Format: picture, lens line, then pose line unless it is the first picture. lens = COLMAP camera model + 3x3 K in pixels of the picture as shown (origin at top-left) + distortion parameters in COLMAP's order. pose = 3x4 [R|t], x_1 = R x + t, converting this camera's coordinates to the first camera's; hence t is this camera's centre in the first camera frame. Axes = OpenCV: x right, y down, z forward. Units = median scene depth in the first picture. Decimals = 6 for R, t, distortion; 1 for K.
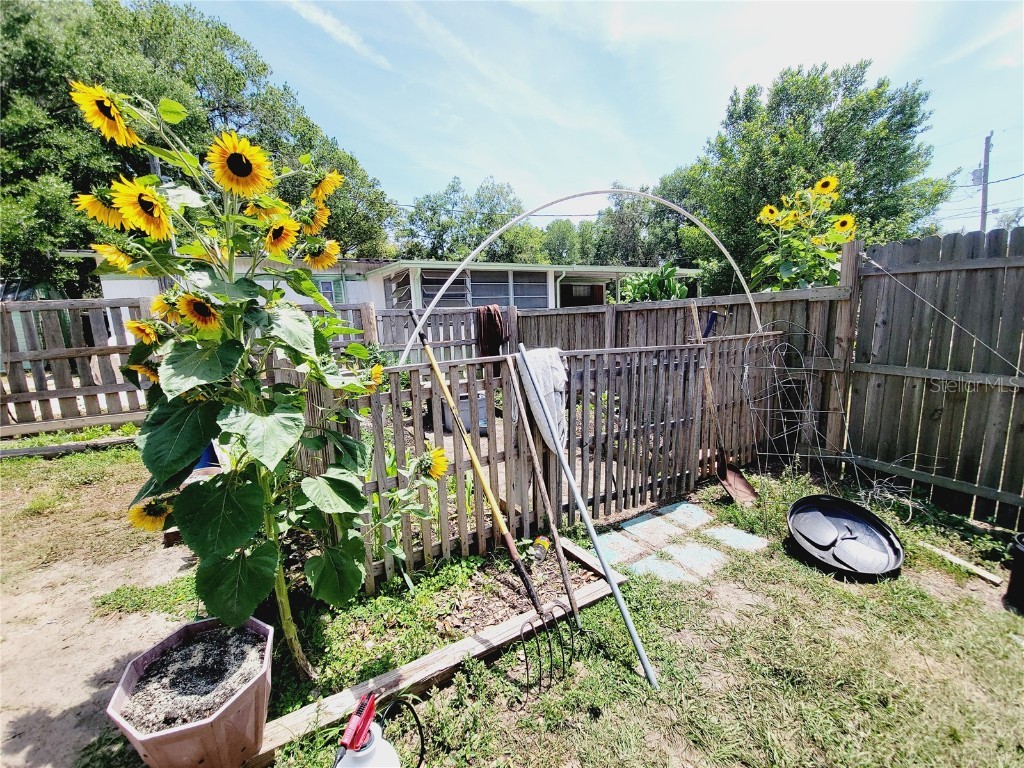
lens RADIAL K [[405.8, 0, 513.6], [0, 405.8, 380.5], [0, 0, 1]] dist [-0.007829, -0.000514]
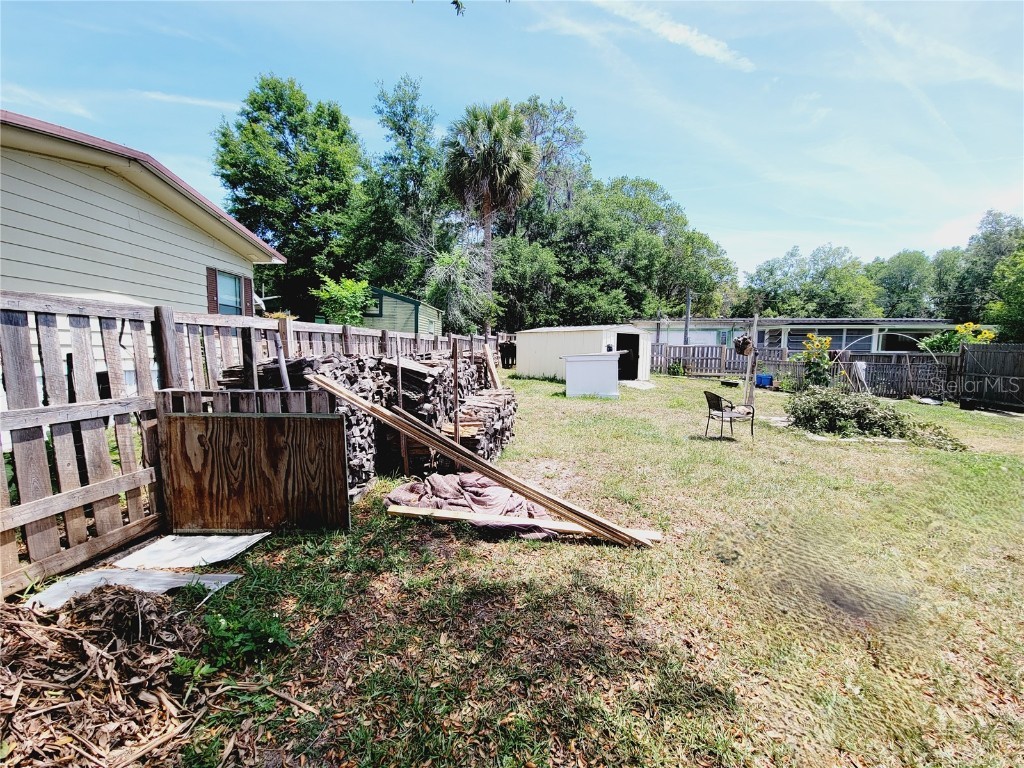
lens RADIAL K [[405.8, 0, 512.4], [0, 405.8, 384.6], [0, 0, 1]] dist [-0.007829, -0.000514]
pose [[0.791054, 0.098882, -0.603702, -0.031362], [-0.134427, 0.990827, -0.013854, 0.080280], [0.596794, 0.092113, 0.797090, -0.529696]]
